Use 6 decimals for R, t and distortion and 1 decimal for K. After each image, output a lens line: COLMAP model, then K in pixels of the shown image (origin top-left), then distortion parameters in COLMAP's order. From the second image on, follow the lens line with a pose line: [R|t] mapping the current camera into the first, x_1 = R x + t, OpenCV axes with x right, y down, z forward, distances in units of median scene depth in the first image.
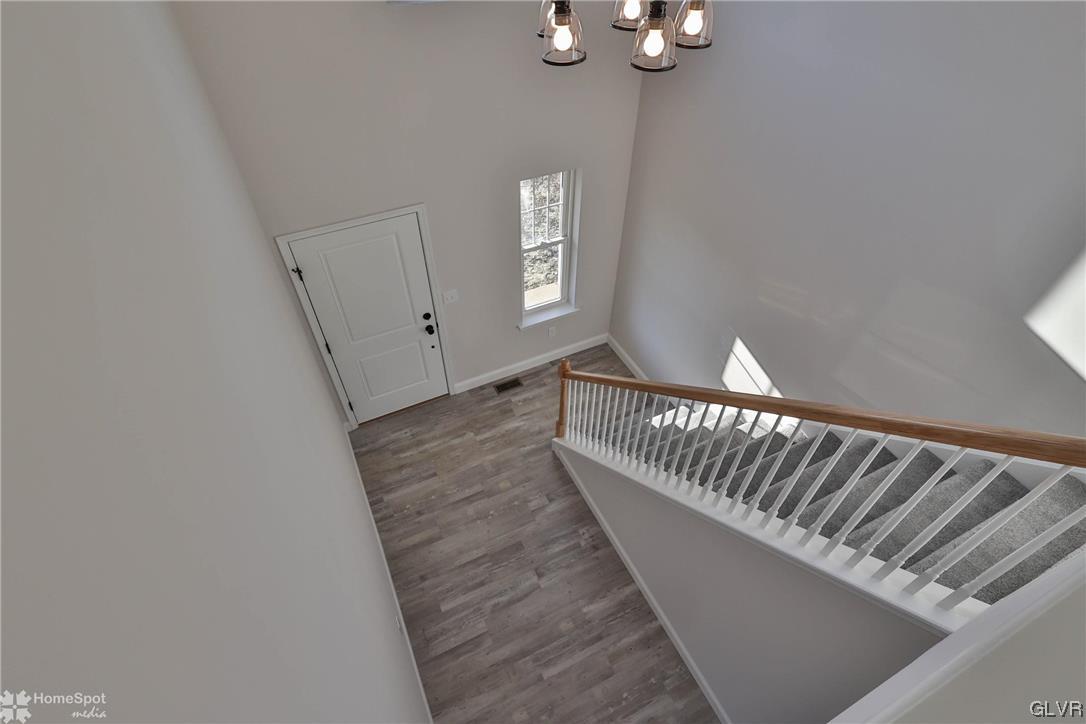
lens RADIAL K [[539.3, 0, 516.4], [0, 539.3, 334.3], [0, 0, 1]] dist [-0.006388, 0.003920]
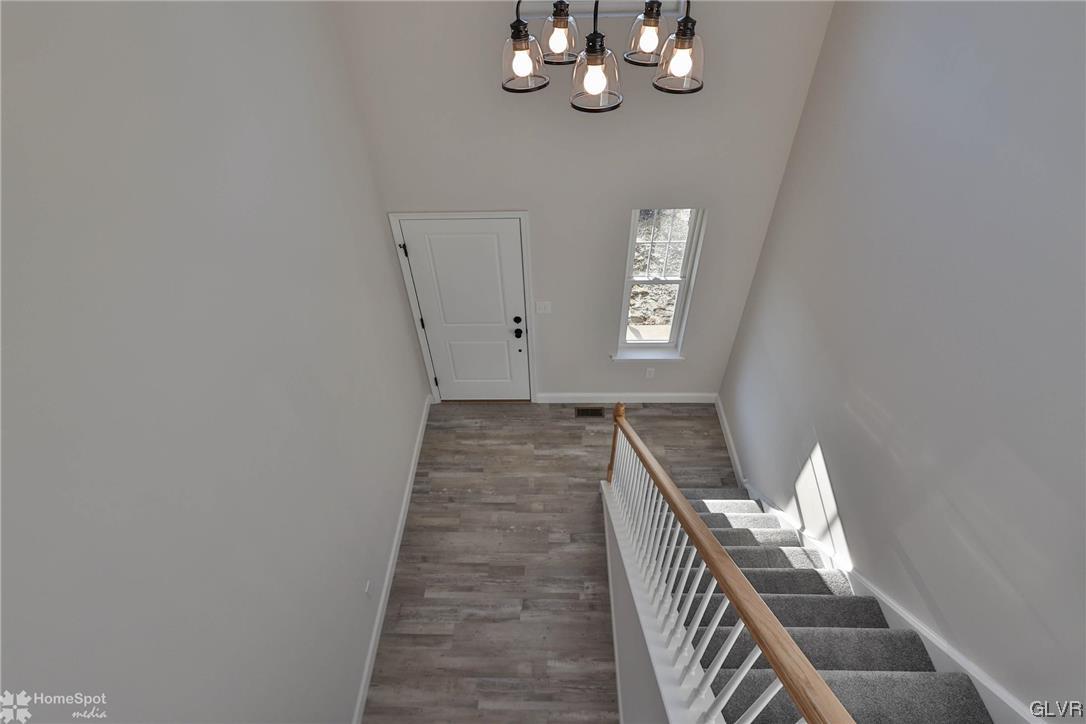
lens RADIAL K [[539.3, 0, 536.5], [0, 539.3, 333.6], [0, 0, 1]] dist [-0.006388, 0.003920]
pose [[0.896697, 0.278597, -0.343975, 0.254137], [-0.284754, 0.958011, 0.033610, -0.060067], [0.338896, 0.067810, 0.938377, 0.068144]]
